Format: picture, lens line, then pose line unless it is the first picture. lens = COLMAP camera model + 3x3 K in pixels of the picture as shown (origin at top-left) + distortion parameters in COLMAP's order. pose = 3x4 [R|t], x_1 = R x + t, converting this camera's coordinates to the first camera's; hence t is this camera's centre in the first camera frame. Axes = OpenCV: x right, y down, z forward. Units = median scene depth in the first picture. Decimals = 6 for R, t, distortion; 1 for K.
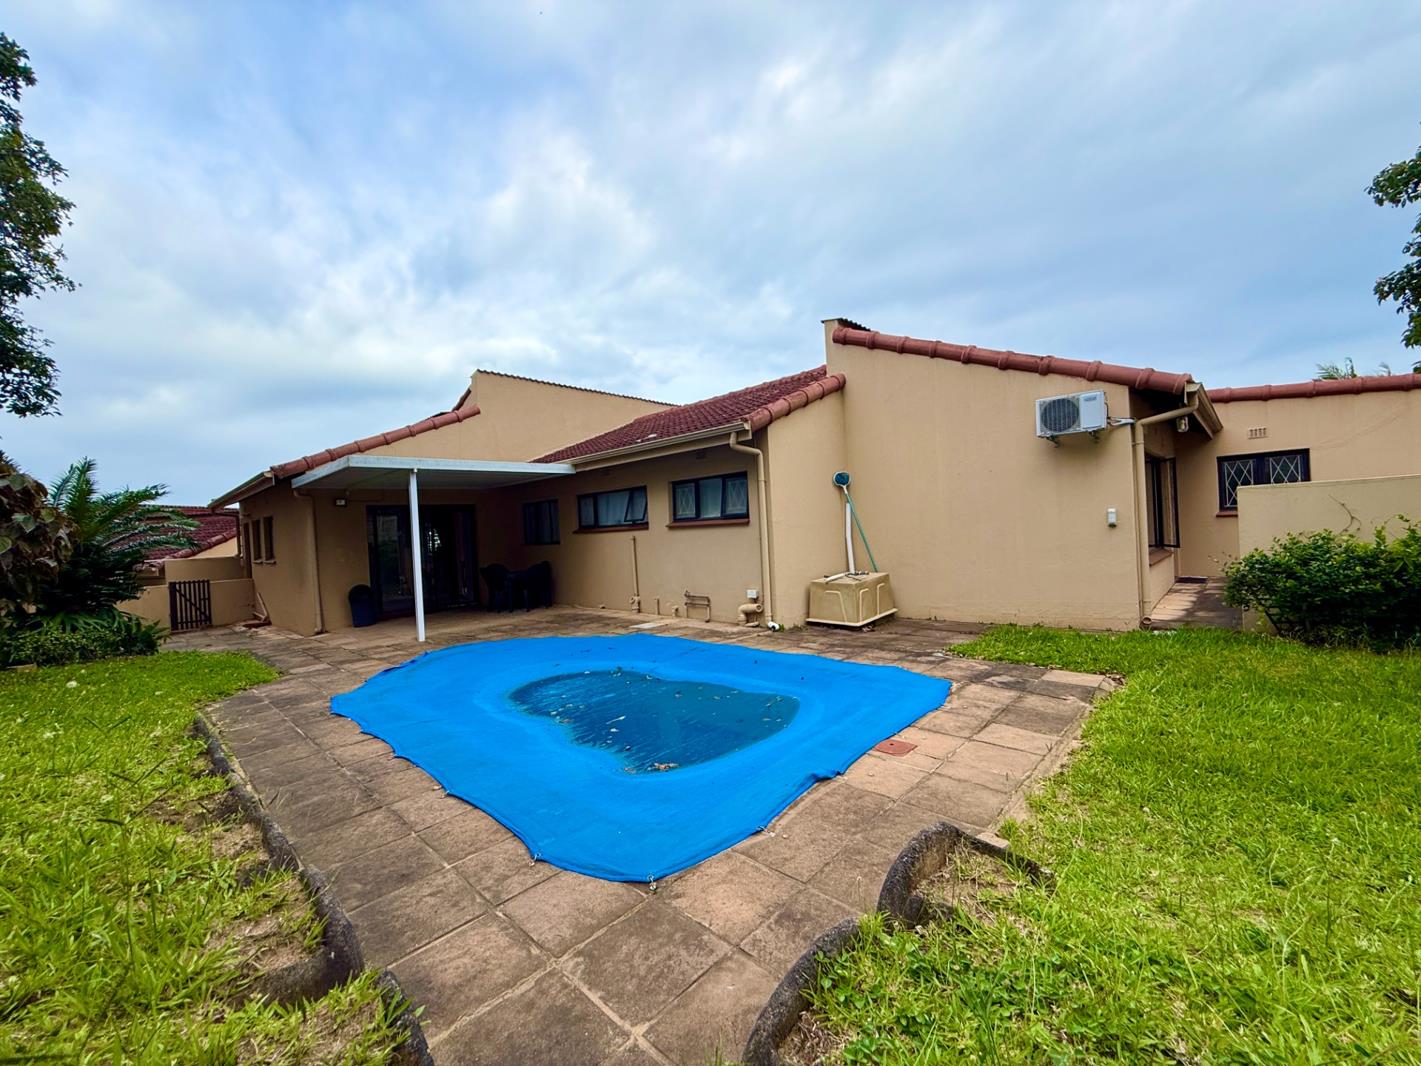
lens RADIAL K [[566.6, 0, 707.6], [0, 566.6, 530.4], [0, 0, 1]] dist [0.001372, 0.000182]
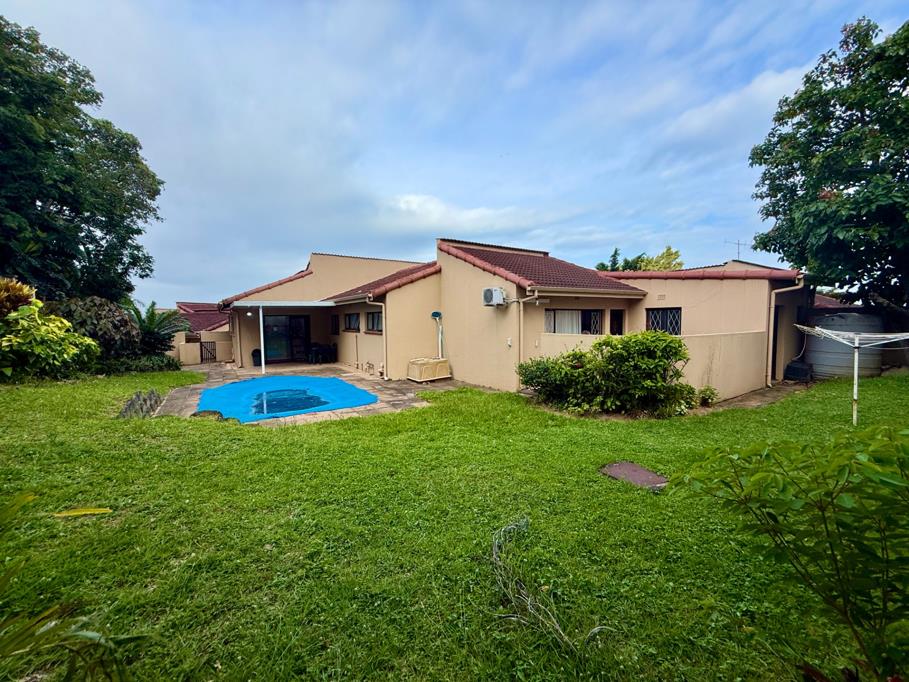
lens RADIAL K [[362.5, 0, 457.3], [0, 362.5, 341.4], [0, 0, 1]] dist [0.001372, 0.000182]
pose [[0.972772, 0.055280, -0.225077, 0.631955], [-0.038878, 0.996298, 0.076668, -0.097063], [0.228482, -0.065830, 0.971320, -0.337451]]
